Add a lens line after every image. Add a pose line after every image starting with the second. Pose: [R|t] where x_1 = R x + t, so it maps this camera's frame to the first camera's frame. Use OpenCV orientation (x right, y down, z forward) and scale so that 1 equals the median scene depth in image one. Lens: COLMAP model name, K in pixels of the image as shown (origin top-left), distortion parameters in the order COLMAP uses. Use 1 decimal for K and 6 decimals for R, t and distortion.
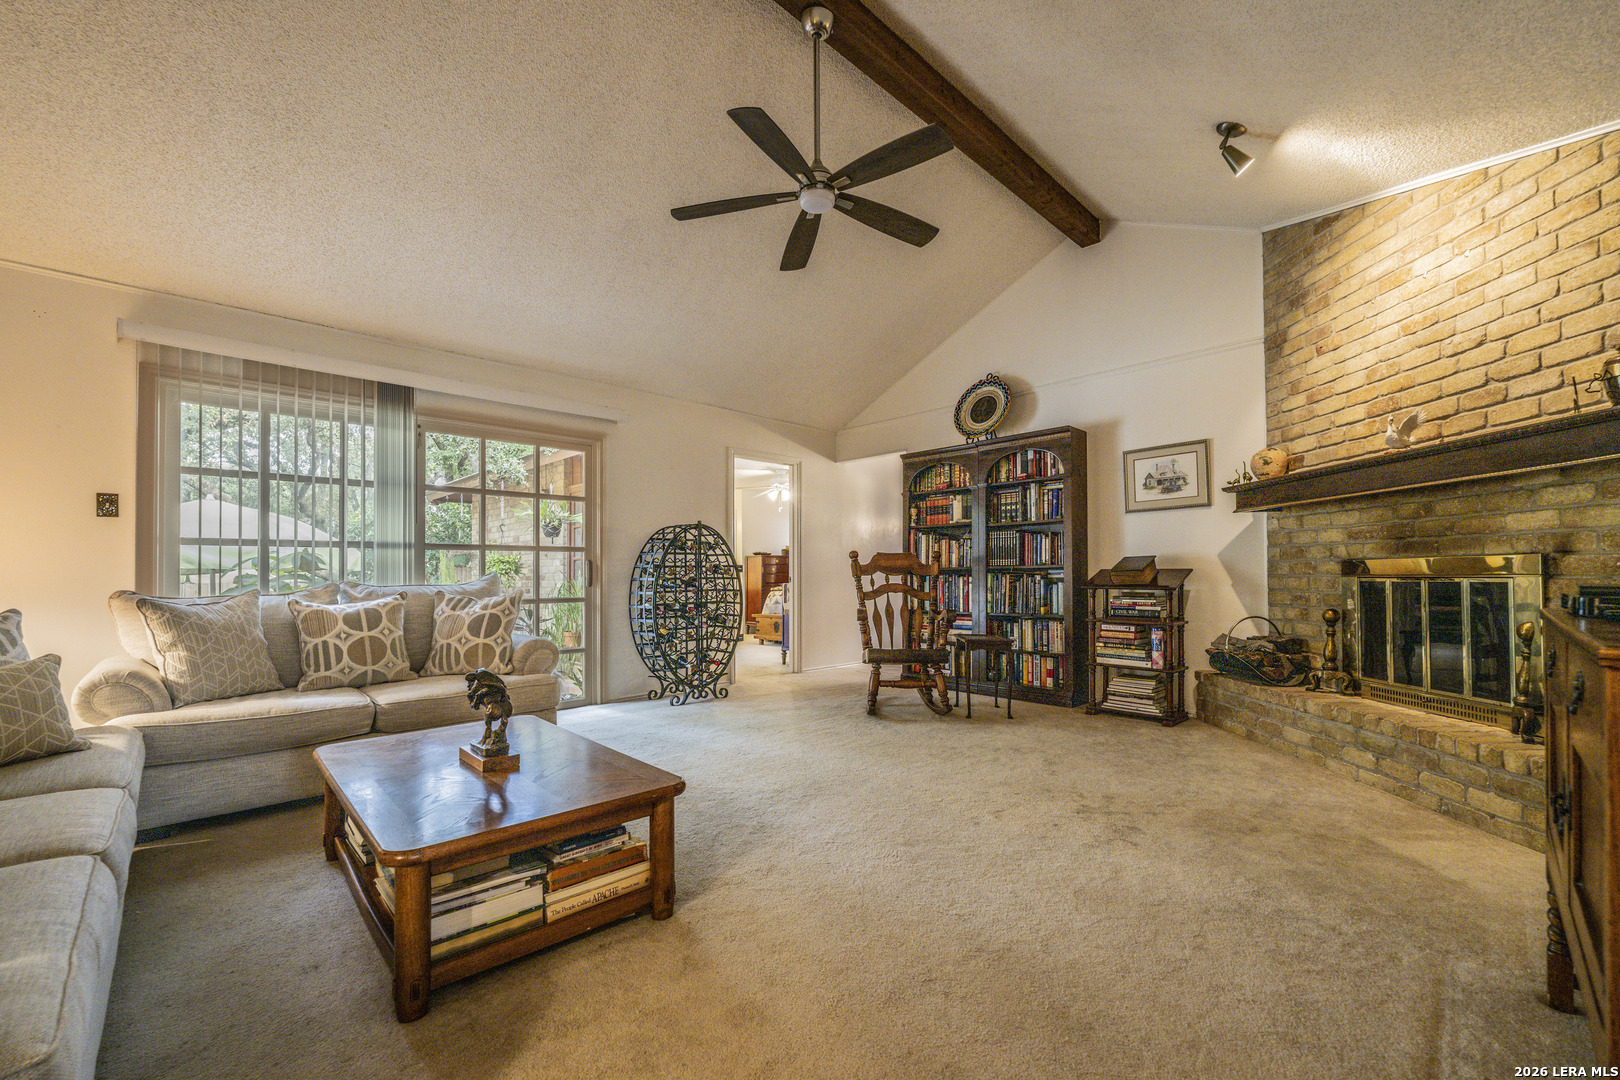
lens RADIAL K [[656.2, 0, 810.2], [0, 656.2, 567.9], [0, 0, 1]] dist [-0.001451, -0.000105]
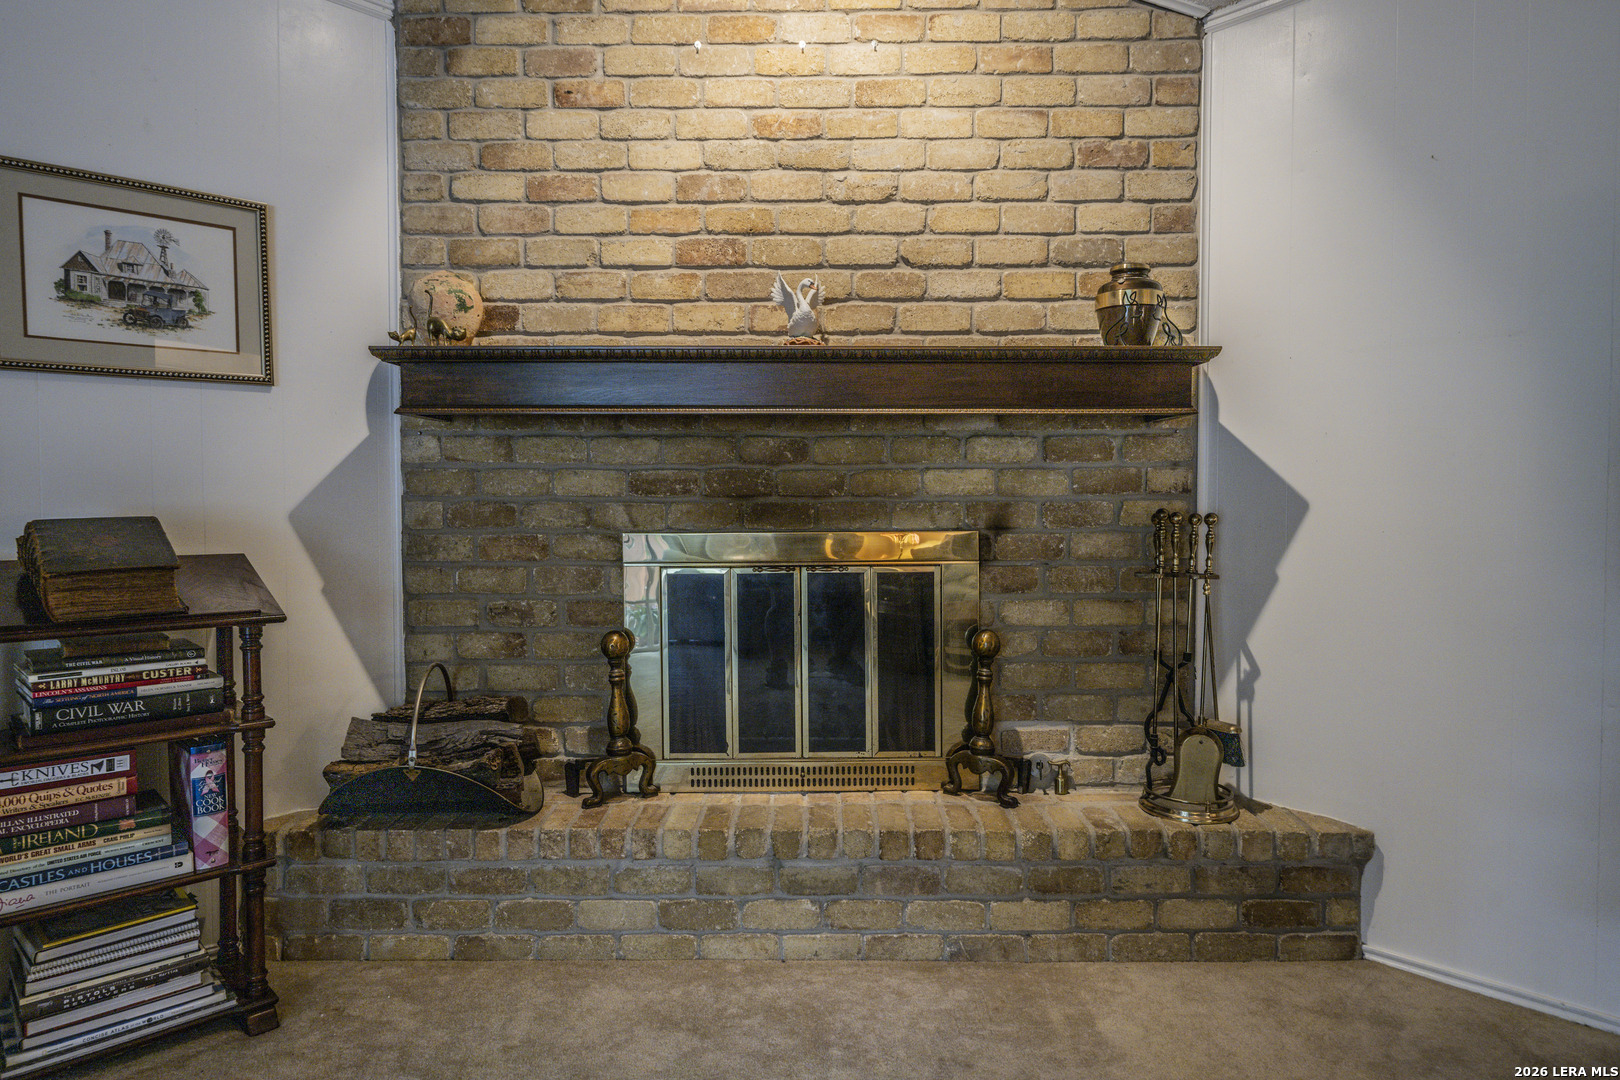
lens RADIAL K [[947.8, 0, 815.6], [0, 947.8, 535.4], [0, 0, 1]] dist [0.000092, 0.000167]
pose [[-0.009401, -0.025263, 0.999637, 0.072284], [-0.006742, 0.999660, 0.025200, -0.029123], [-0.999933, -0.006502, -0.009568, 0.837343]]
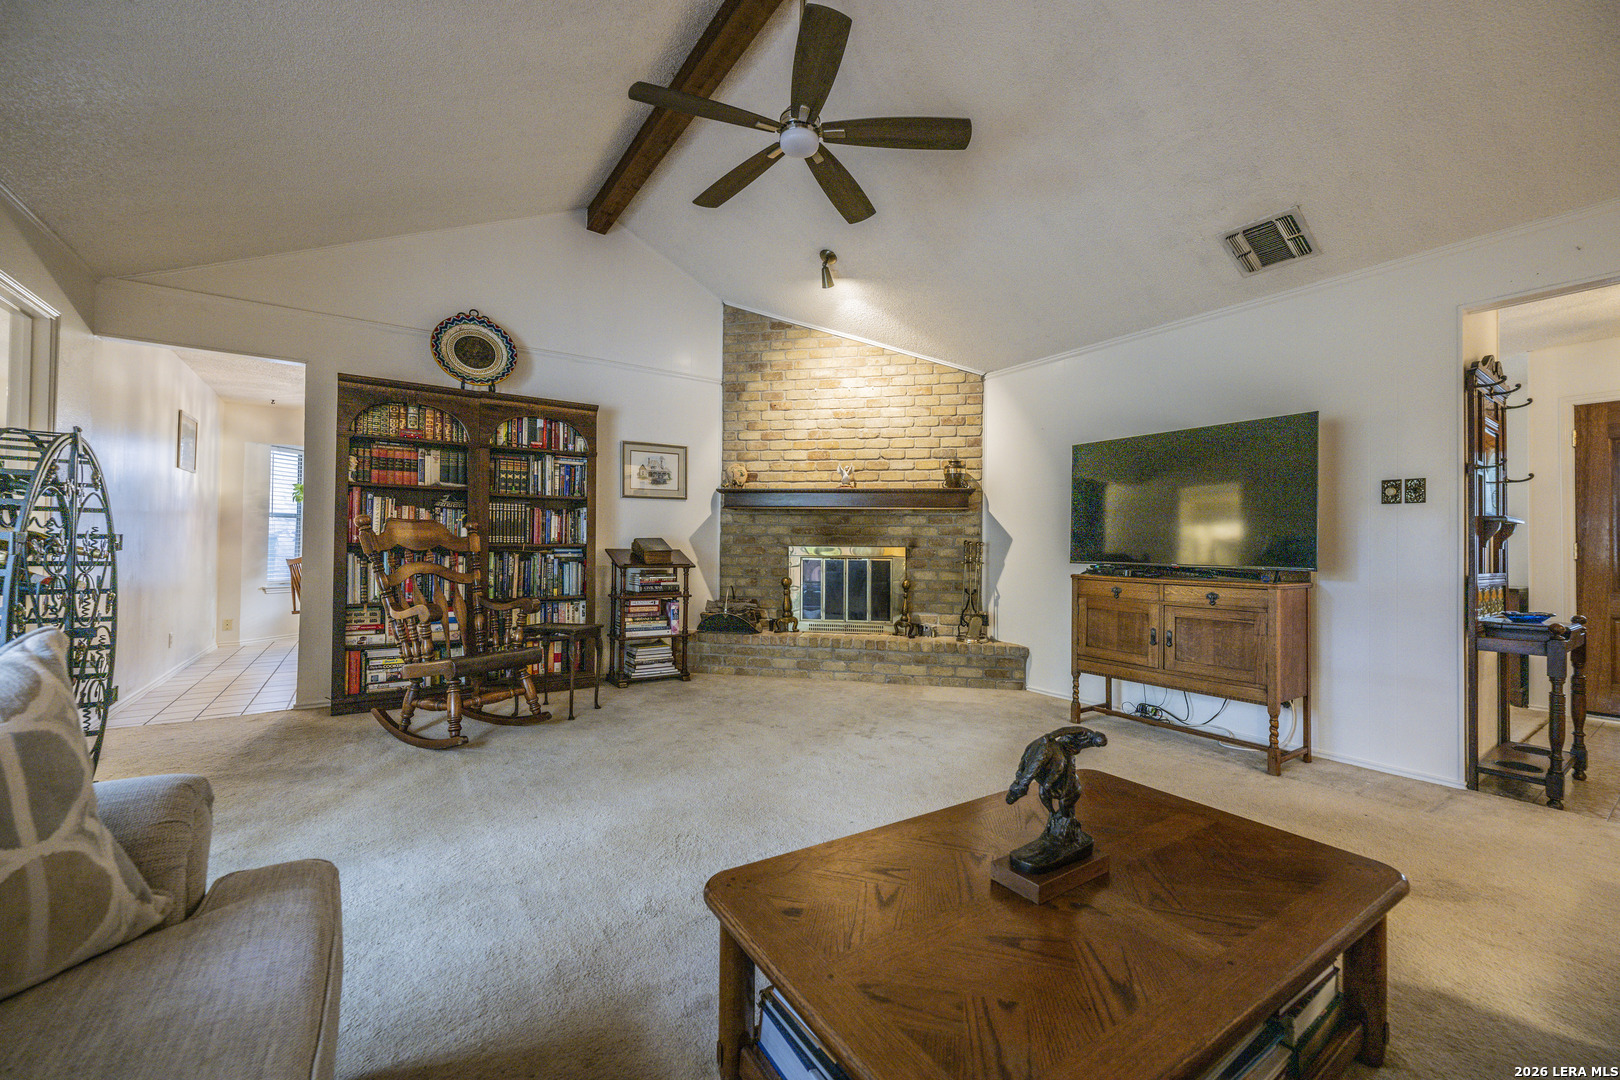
lens RADIAL K [[640.6, 0, 810.0], [0, 640.6, 540.0], [0, 0, 1]] dist [-0.001250, -0.000131]
pose [[0.174285, 0.016658, 0.984554, -0.671996], [-0.022084, 0.999672, -0.013005, -0.007741], [-0.984448, -0.019477, 0.174596, 0.667332]]
